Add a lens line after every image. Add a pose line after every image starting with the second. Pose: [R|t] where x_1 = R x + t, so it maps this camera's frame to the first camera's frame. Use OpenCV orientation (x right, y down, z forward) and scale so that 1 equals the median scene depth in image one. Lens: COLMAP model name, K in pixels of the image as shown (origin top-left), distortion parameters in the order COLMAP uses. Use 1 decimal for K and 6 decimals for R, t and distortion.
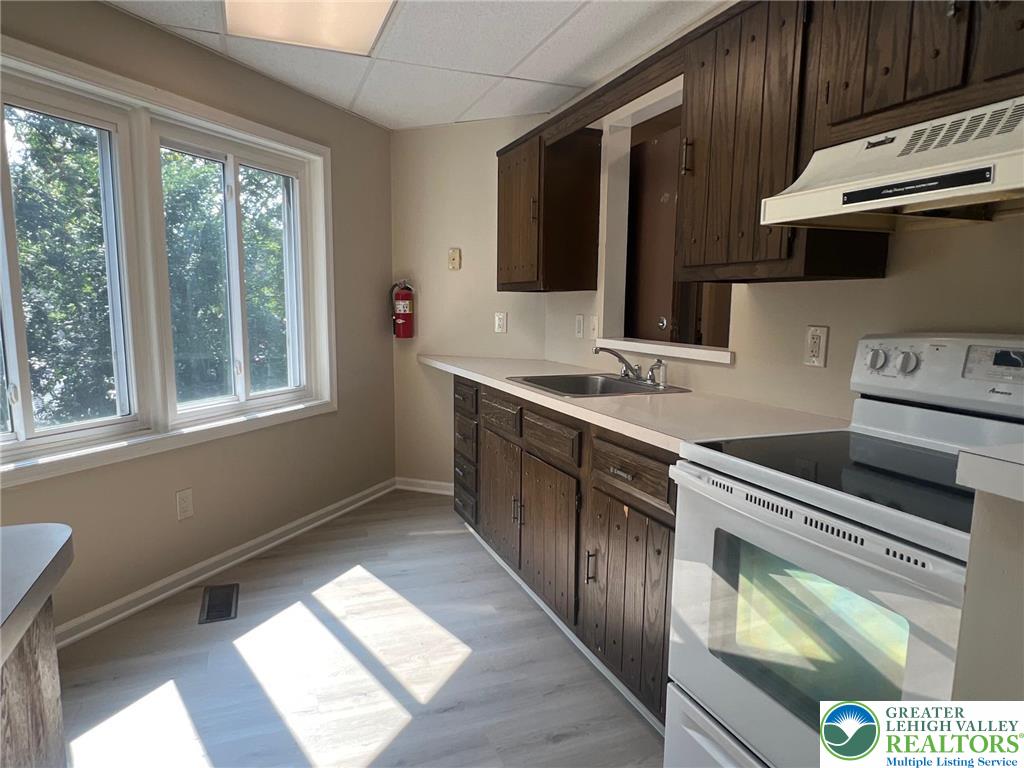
lens RADIAL K [[626.9, 0, 509.7], [0, 626.9, 386.3], [0, 0, 1]] dist [0.000749, -0.000402]
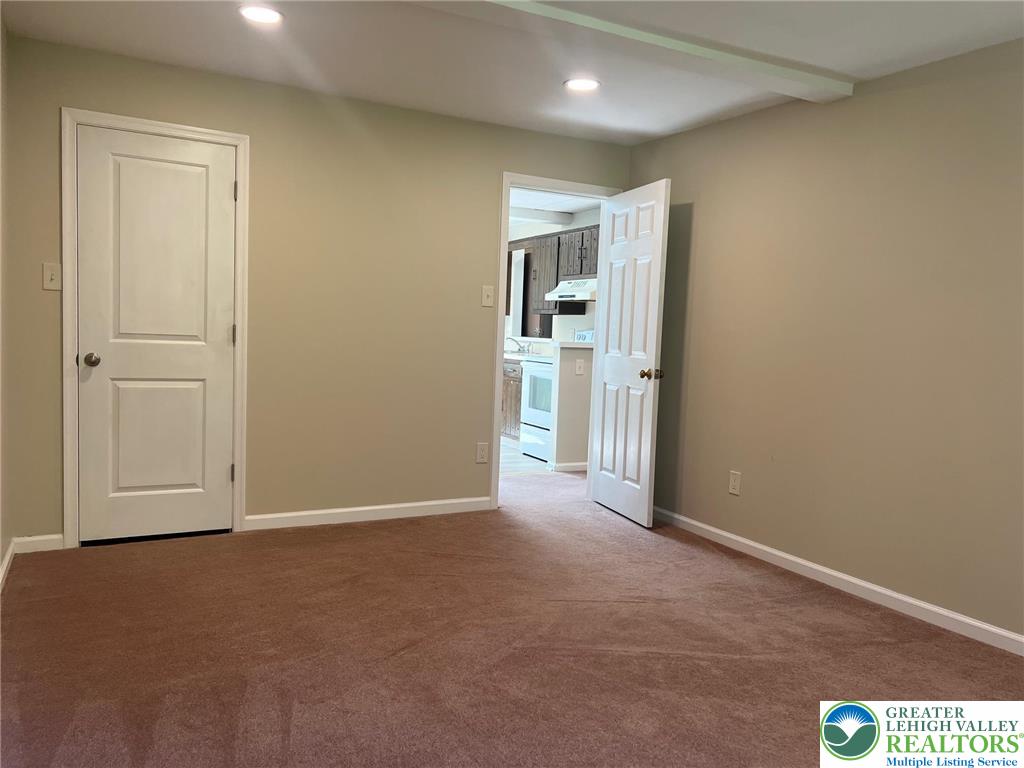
lens RADIAL K [[769.5, 0, 512.7], [0, 769.5, 384.3], [0, 0, 1]] dist [0.003965, -0.008472]
pose [[0.995129, 0.018085, 0.096905, -0.185015], [-0.012644, 0.998324, -0.056469, 0.400277], [-0.097764, 0.054969, 0.993690, -2.781177]]
